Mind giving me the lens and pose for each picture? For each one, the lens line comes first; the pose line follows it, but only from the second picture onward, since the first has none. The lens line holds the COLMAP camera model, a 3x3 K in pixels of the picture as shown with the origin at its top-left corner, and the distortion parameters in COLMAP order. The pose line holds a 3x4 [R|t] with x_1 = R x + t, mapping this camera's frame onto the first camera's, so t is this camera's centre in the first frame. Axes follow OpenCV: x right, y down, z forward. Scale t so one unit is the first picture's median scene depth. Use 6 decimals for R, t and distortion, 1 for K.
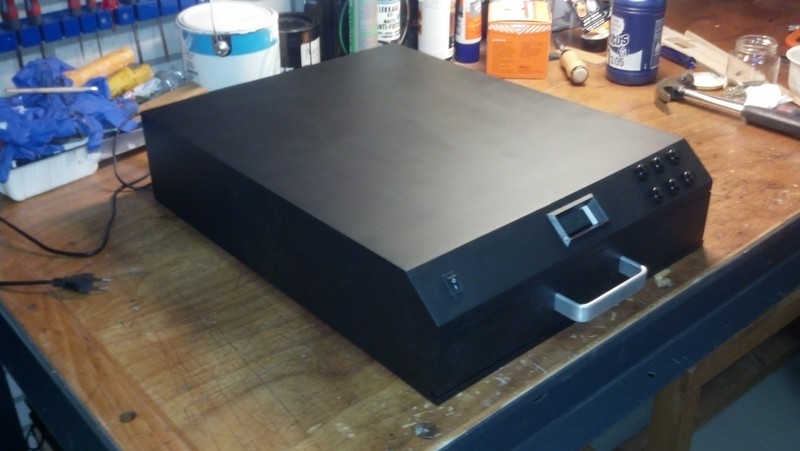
lens RADIAL K [[860.7, 0, 400.0], [0, 860.7, 225.5], [0, 0, 1]] dist [0.148811, -0.488924]
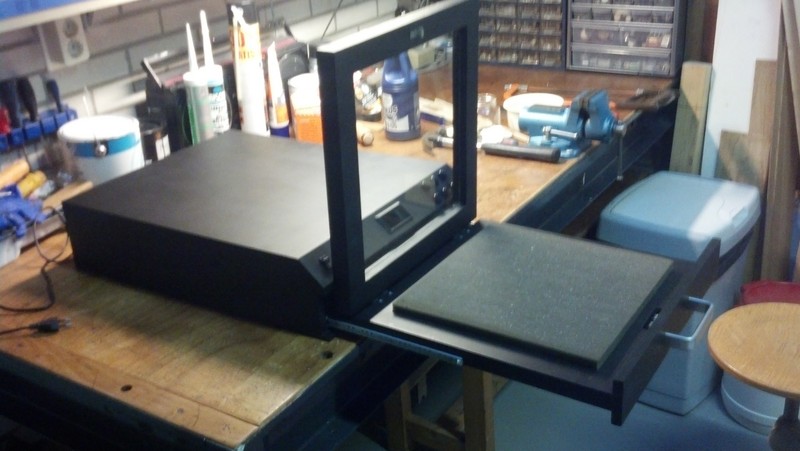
lens RADIAL K [[860.7, 0, 400.0], [0, 860.7, 225.5], [0, 0, 1]] dist [0.148811, -0.488924]
pose [[0.956824, -0.152771, 0.247283, -0.112904], [0.177568, 0.980756, -0.081163, 0.089319], [-0.230125, 0.121568, 0.965538, -0.342410]]
